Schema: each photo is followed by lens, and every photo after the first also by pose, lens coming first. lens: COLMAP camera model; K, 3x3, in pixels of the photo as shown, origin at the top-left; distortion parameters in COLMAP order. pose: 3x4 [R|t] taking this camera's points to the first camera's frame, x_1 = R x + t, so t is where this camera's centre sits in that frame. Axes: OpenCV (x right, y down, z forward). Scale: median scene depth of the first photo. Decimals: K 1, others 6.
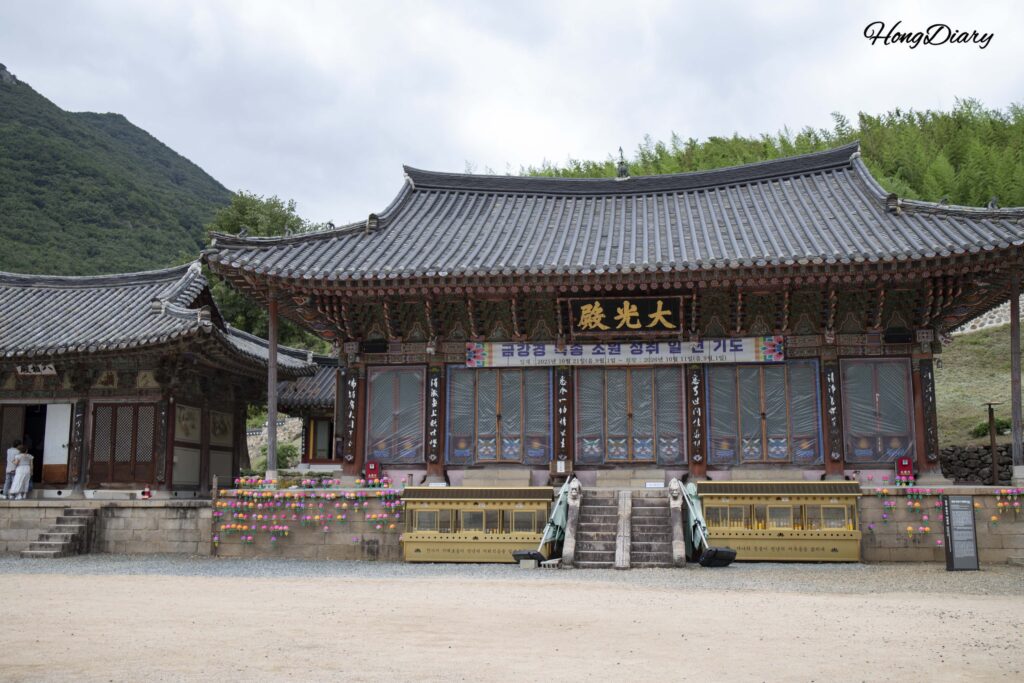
lens RADIAL K [[1054.1, 0, 511.8], [0, 1054.1, 346.4], [0, 0, 1]] dist [0.091302, 0.000000]
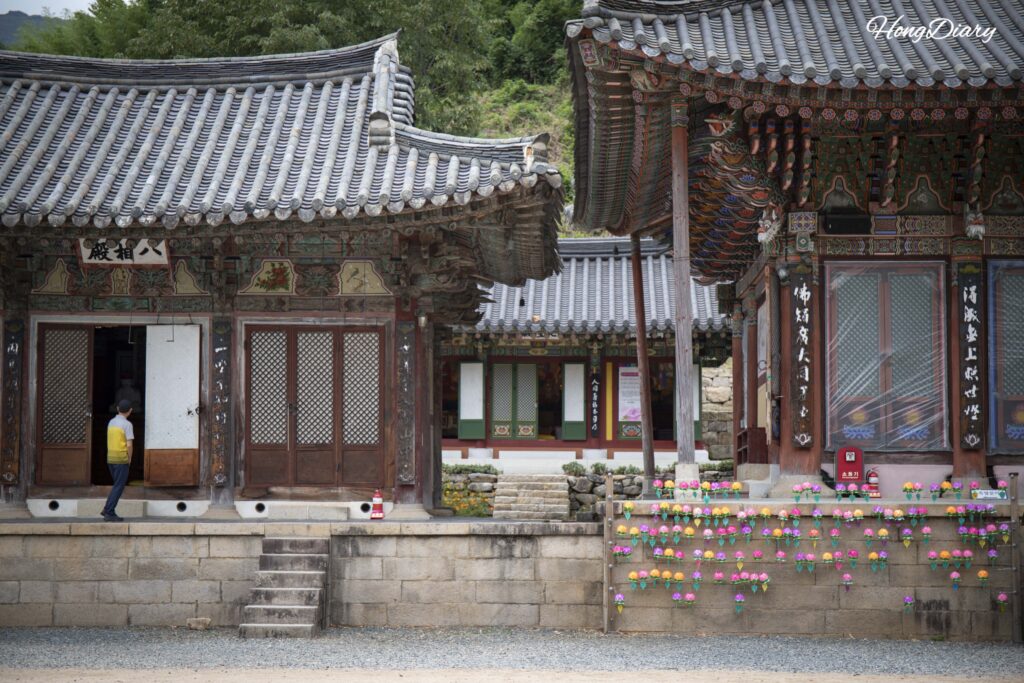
lens RADIAL K [[2020.7, 0, 512.1], [0, 2020.7, 343.3], [0, 0, 1]] dist [0.207284, 0.000000]
pose [[0.982221, 0.011100, 0.187402, -0.471652], [-0.021590, 0.998306, 0.054028, 0.009323], [-0.186485, -0.057114, 0.980796, 0.071143]]
